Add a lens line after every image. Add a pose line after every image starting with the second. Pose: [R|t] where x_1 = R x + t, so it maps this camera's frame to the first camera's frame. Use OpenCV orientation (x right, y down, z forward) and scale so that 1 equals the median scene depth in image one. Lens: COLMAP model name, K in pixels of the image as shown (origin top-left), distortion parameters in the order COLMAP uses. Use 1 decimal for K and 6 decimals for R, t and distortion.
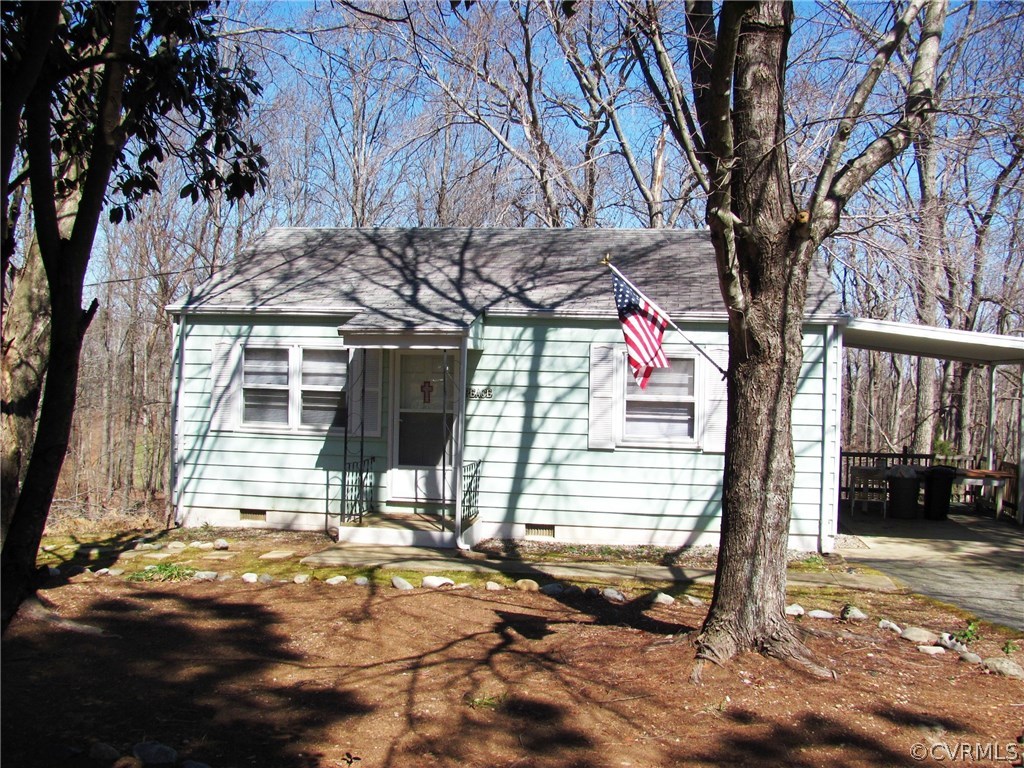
lens RADIAL K [[1098.3, 0, 512.0], [0, 1098.3, 384.0], [0, 0, 1]] dist [-0.254345, 0.505314]
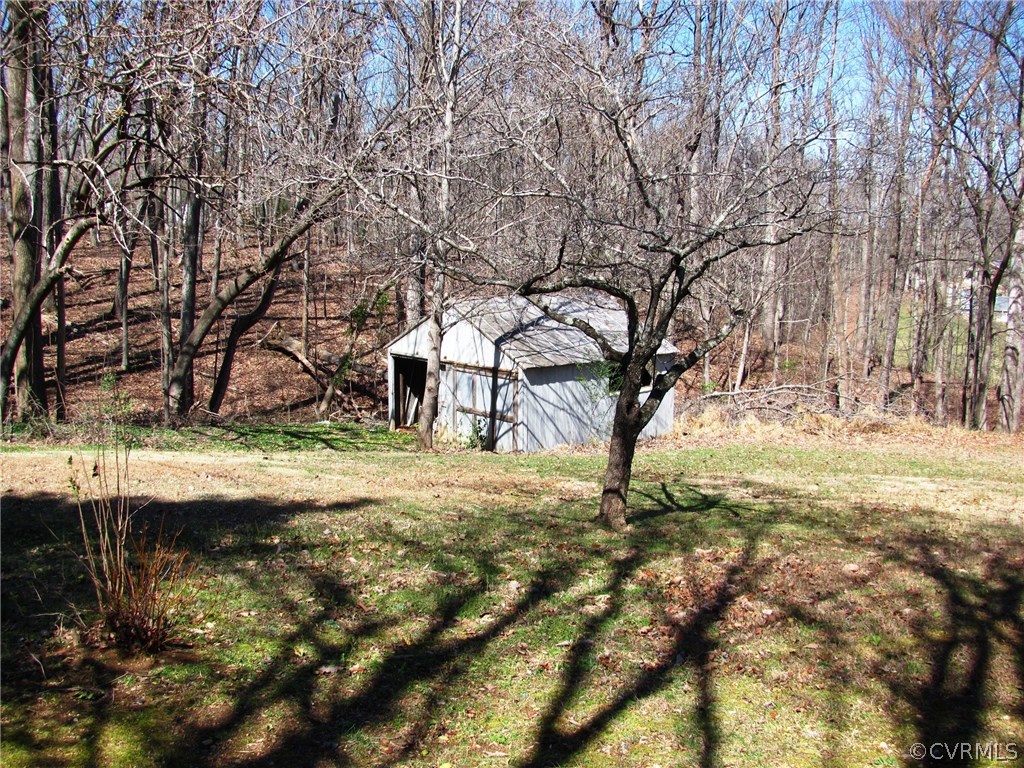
lens RADIAL K [[1076.1, 0, 512.0], [0, 1076.1, 384.0], [0, 0, 1]] dist [-0.209686, 0.246859]
pose [[0.774177, 0.080152, -0.627874, -0.443648], [-0.001977, 0.992252, 0.124229, 0.060171], [0.632966, -0.094934, 0.768337, 1.167368]]
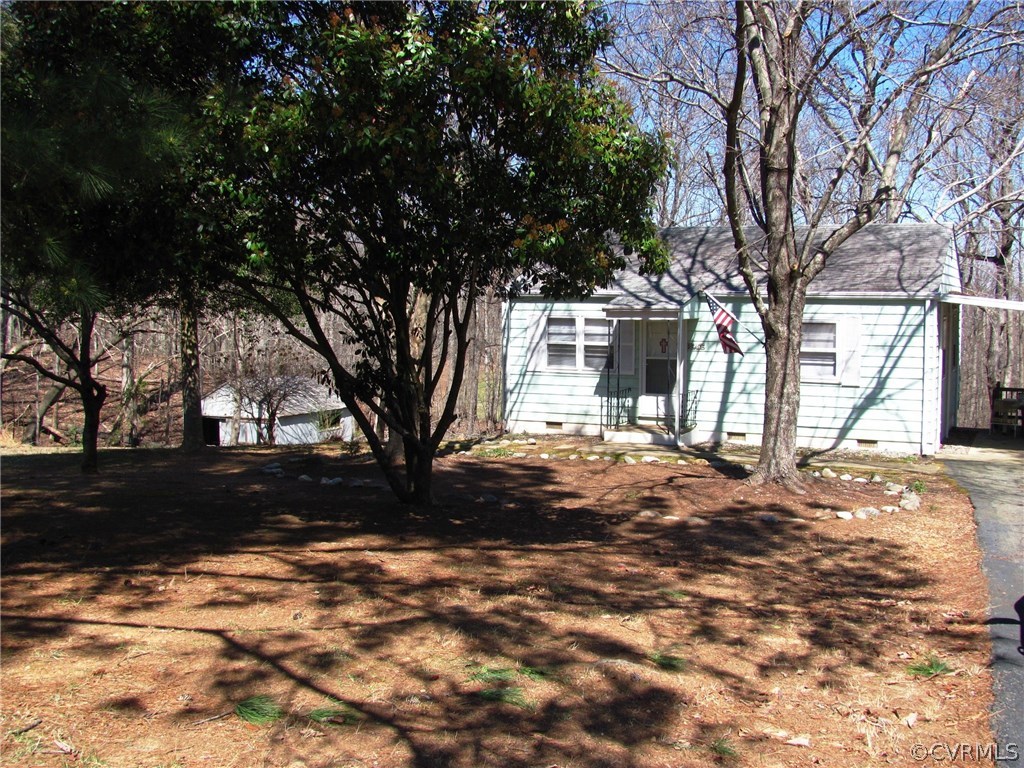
lens RADIAL K [[1076.1, 0, 512.0], [0, 1076.1, 384.0], [0, 0, 1]] dist [-0.209686, 0.246859]
pose [[0.952908, 0.003289, -0.303241, 0.175827], [0.014463, 0.998310, 0.056278, -0.027032], [0.302913, -0.058013, 0.951251, -0.500572]]
